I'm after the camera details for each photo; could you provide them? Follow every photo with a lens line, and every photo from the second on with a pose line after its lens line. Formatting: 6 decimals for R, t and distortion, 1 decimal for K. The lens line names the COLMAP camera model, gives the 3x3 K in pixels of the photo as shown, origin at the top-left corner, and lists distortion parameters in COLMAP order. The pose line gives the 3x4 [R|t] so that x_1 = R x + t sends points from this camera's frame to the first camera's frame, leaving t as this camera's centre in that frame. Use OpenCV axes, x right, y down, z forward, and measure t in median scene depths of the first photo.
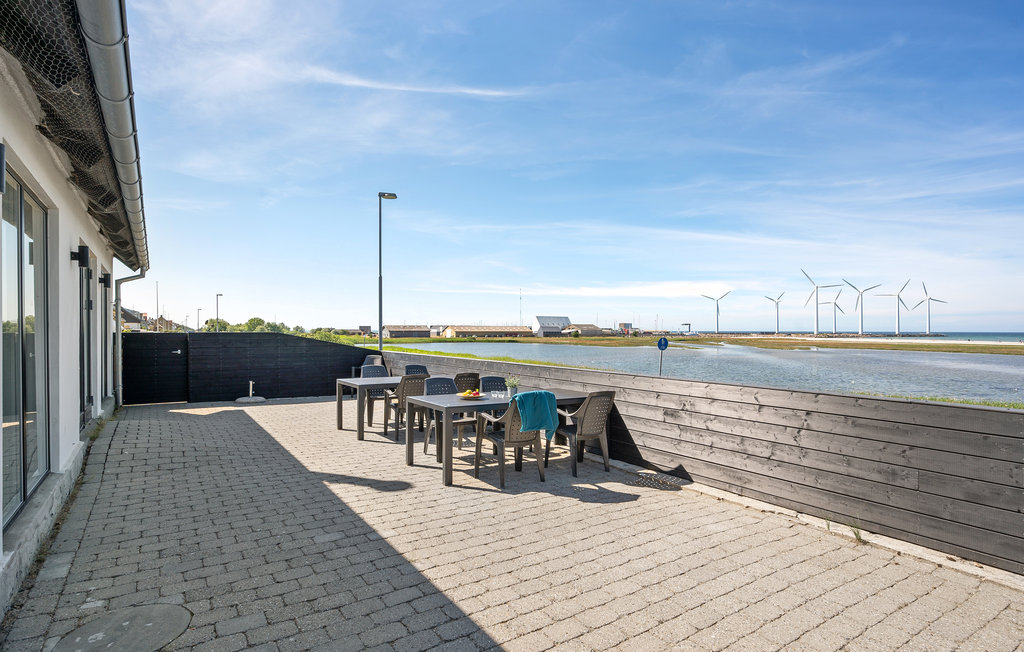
lens RADIAL K [[516.0, 0, 512.0], [0, 516.0, 326.0], [0, 0, 1]] dist [0.002614, 0.000054]
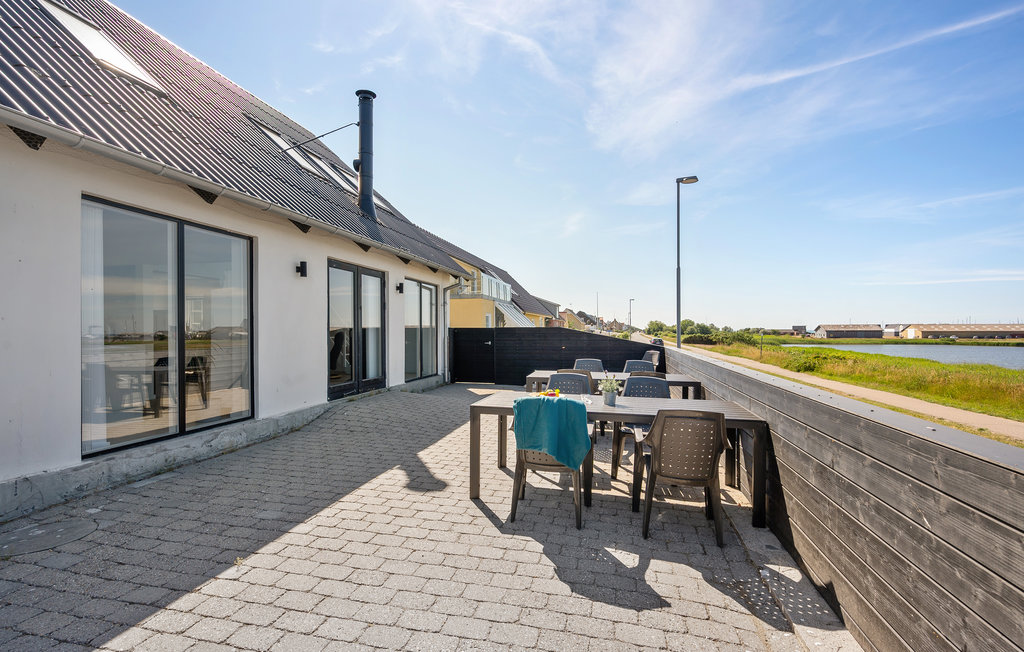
lens RADIAL K [[477.4, 0, 517.5], [0, 477.4, 329.4], [0, 0, 1]] dist [0.000389, -0.000351]
pose [[0.679586, -0.006611, -0.733566, 0.204429], [0.010137, 0.999949, 0.000379, 0.013652], [0.733526, -0.007694, 0.679618, 0.216378]]
